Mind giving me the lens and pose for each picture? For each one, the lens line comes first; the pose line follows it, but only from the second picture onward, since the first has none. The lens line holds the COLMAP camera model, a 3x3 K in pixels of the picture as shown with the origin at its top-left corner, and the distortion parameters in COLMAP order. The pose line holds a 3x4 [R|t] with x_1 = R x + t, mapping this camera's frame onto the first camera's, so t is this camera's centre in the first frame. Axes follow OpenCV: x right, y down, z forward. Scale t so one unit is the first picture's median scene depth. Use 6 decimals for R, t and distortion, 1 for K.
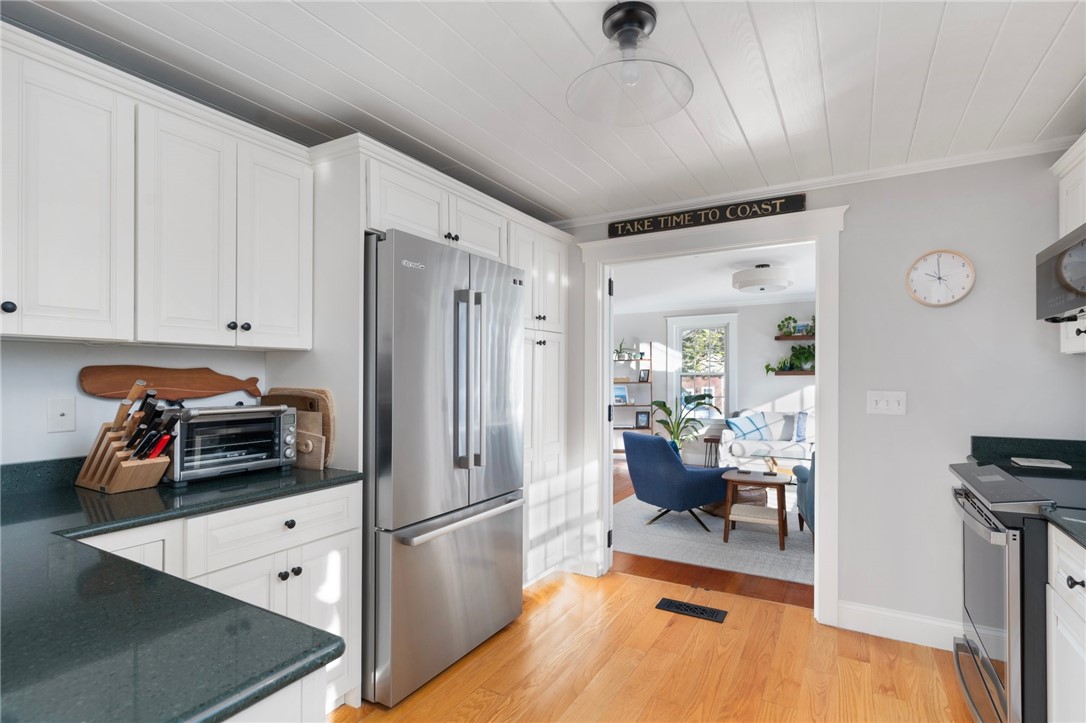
lens RADIAL K [[526.5, 0, 545.7], [0, 526.5, 375.0], [0, 0, 1]] dist [-0.000220, 0.000160]
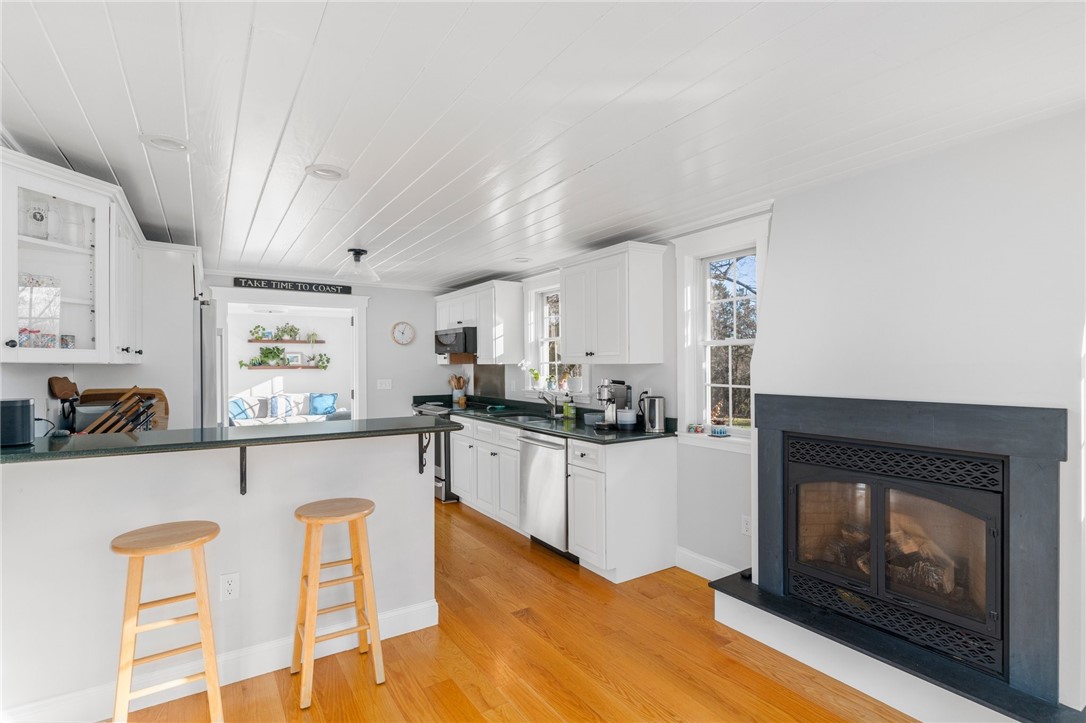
lens RADIAL K [[526.5, 0, 545.7], [0, 526.5, 375.0], [0, 0, 1]] dist [-0.000220, 0.000160]
pose [[0.447762, -0.021104, 0.893903, -0.982980], [0.000397, 0.999726, 0.023404, -0.038404], [-0.894152, -0.010124, 0.447648, -0.597339]]
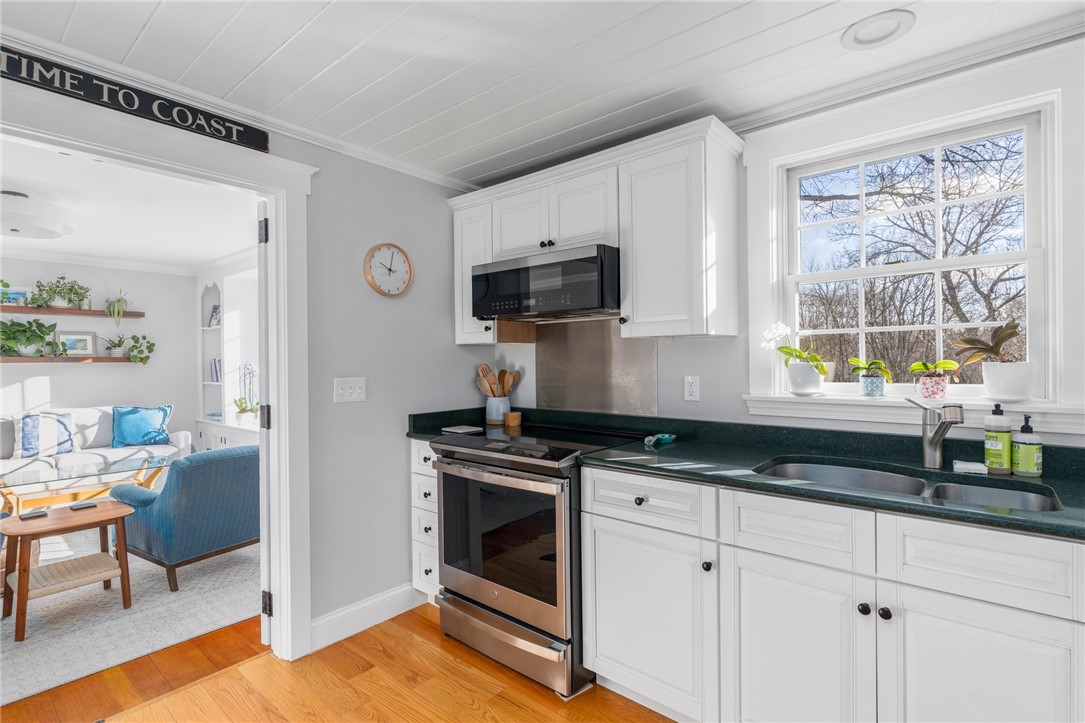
lens RADIAL K [[521.5, 0, 546.7], [0, 521.5, 362.7], [0, 0, 1]] dist [0.002600, 0.000346]
pose [[0.173563, -0.004672, 0.984812, -0.199166], [0.004548, 0.999982, 0.003942, 0.001209], [-0.984812, 0.003795, 0.173581, 0.425737]]
